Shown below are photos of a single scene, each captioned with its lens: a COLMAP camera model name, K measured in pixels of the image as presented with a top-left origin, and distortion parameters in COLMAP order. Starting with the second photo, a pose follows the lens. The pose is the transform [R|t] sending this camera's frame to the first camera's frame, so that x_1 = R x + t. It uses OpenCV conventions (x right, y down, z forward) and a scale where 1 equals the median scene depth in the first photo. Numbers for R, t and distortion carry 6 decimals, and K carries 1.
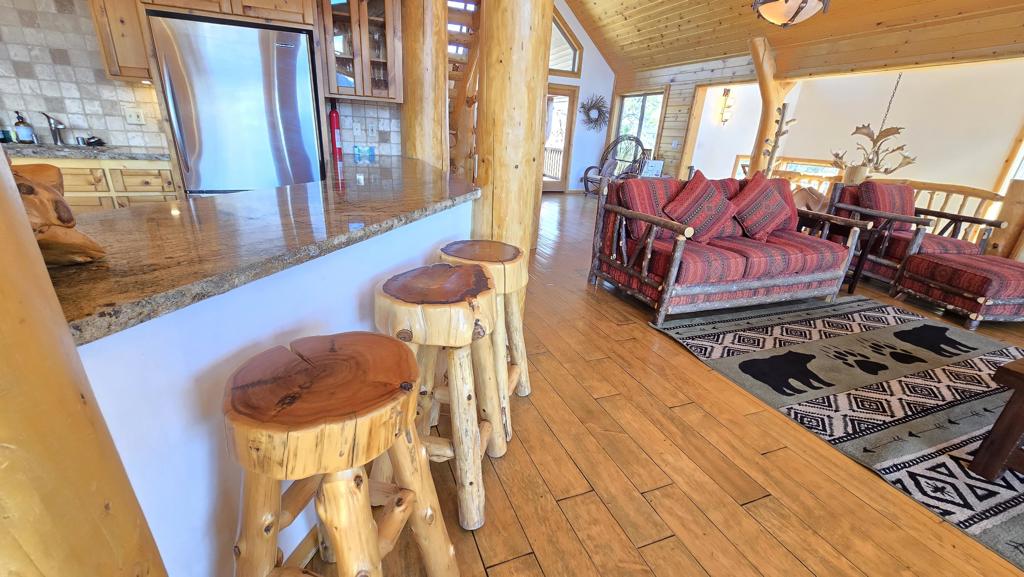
lens RADIAL K [[411.4, 0, 507.3], [0, 411.4, 288.5], [0, 0, 1]] dist [-0.003540, 0.000561]
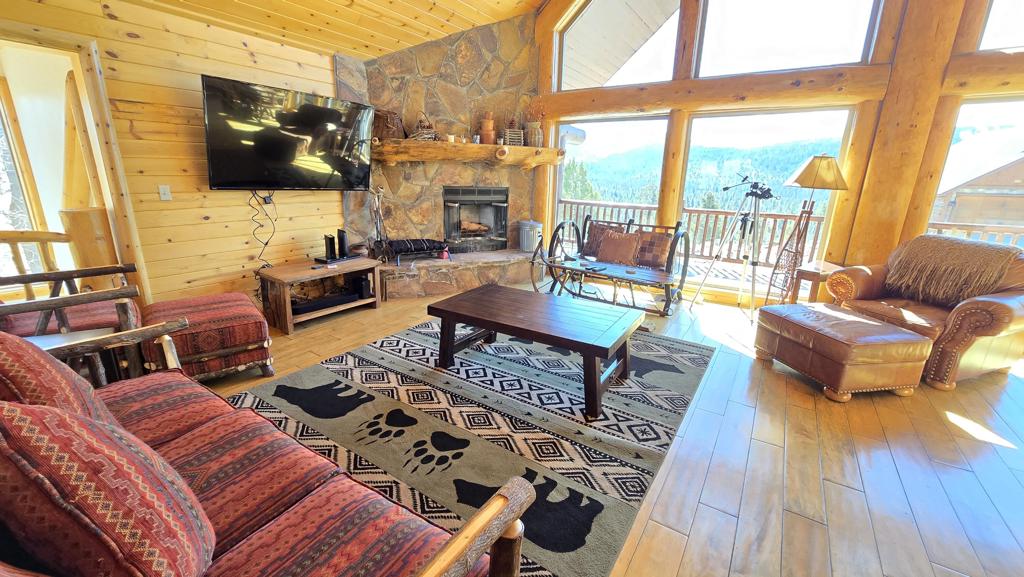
lens RADIAL K [[411.4, 0, 513.1], [0, 411.4, 288.3], [0, 0, 1]] dist [-0.003540, 0.000561]
pose [[-0.579393, -0.278921, 0.765837, 0.185935], [0.235587, 0.842203, 0.484967, -0.385962], [-0.780258, 0.461407, -0.422256, 0.904298]]
